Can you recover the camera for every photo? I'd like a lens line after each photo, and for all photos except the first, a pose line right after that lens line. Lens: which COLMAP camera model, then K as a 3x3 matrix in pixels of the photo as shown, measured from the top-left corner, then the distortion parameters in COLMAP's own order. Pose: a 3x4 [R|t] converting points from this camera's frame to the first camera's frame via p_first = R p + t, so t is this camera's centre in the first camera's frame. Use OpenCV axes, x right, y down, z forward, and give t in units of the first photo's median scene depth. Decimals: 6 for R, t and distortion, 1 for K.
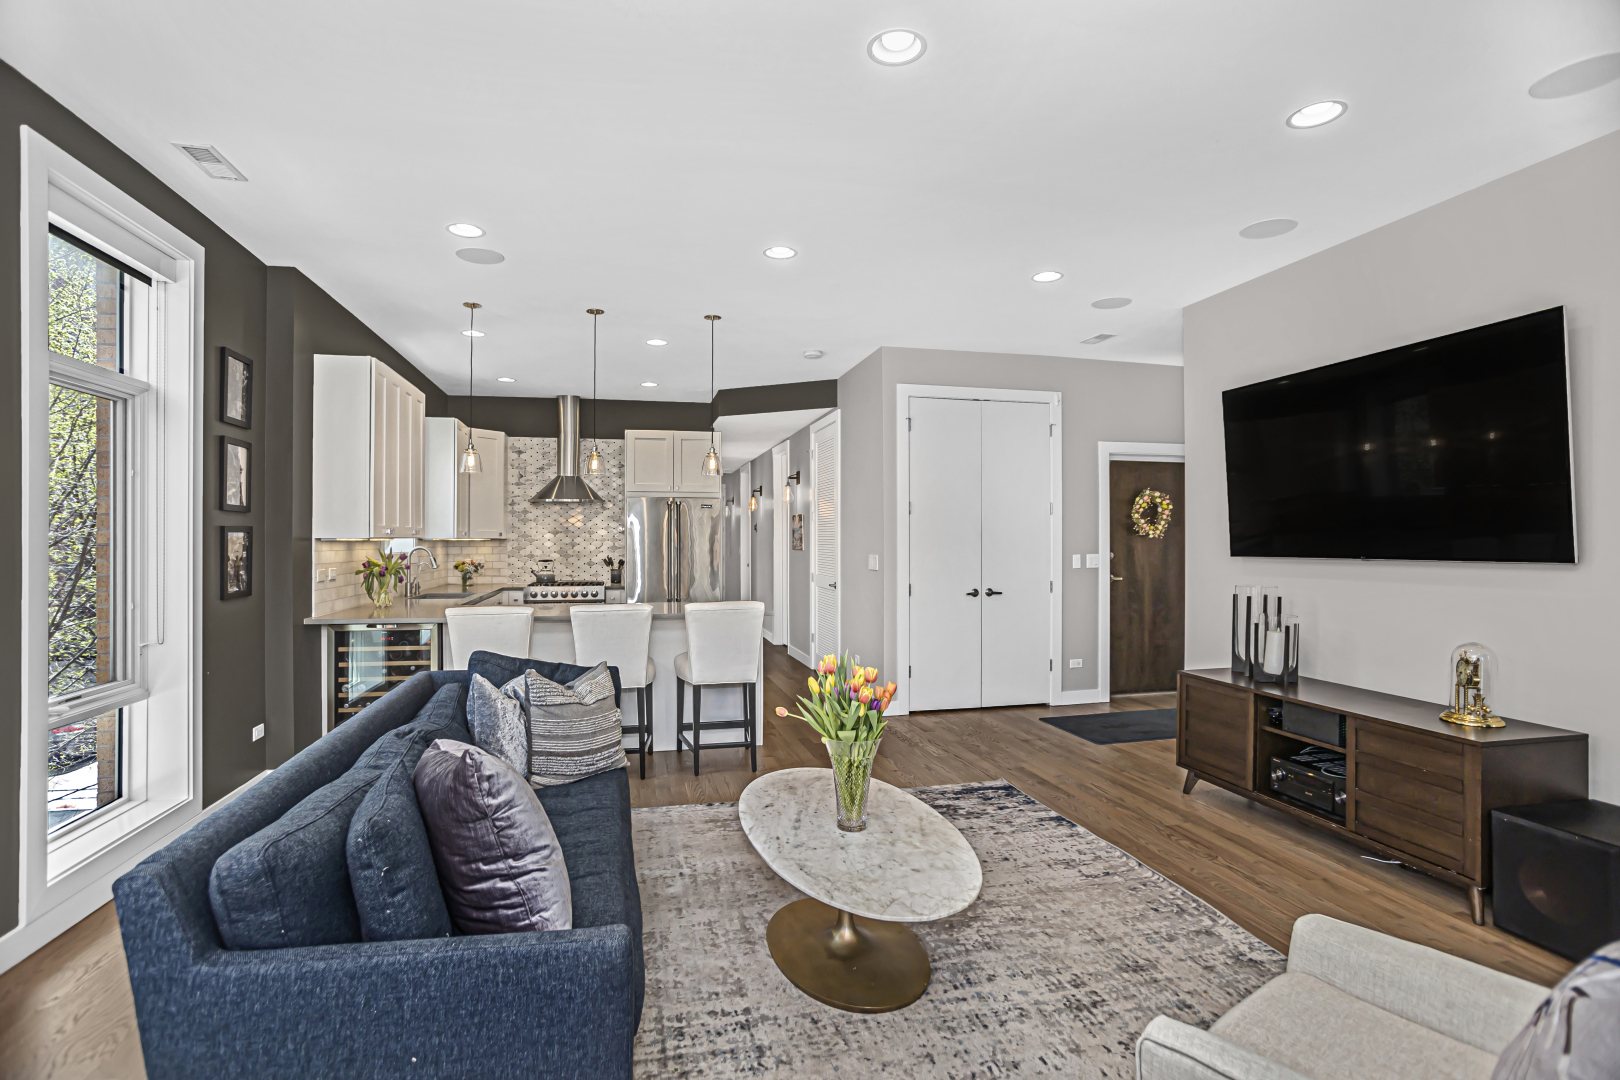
lens RADIAL K [[780.5, 0, 813.1], [0, 780.5, 540.9], [0, 0, 1]] dist [-0.055207, 0.029790]
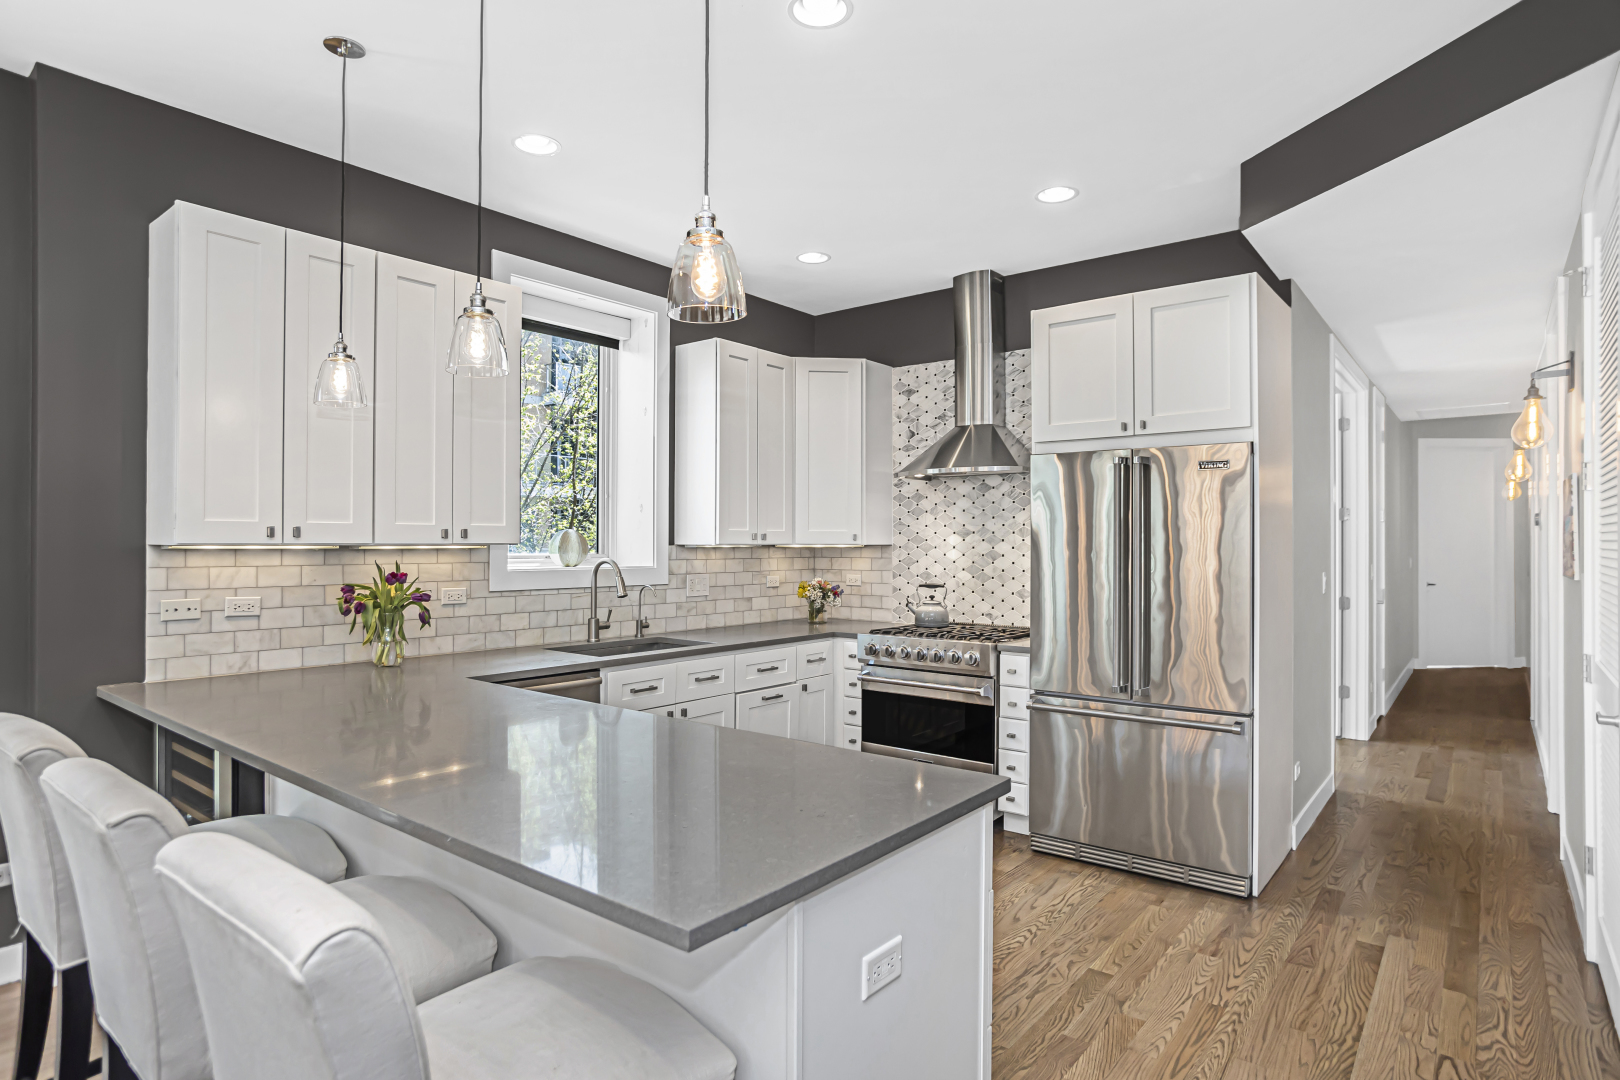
lens RADIAL K [[897.1, 0, 806.8], [0, 897.1, 529.9], [0, 0, 1]] dist [-0.028408, 0.001144]
pose [[0.611944, -0.010708, -0.790829, 0.162250], [-0.003337, 0.999864, -0.016121, -0.005046], [0.790894, 0.012504, 0.611825, 0.935827]]
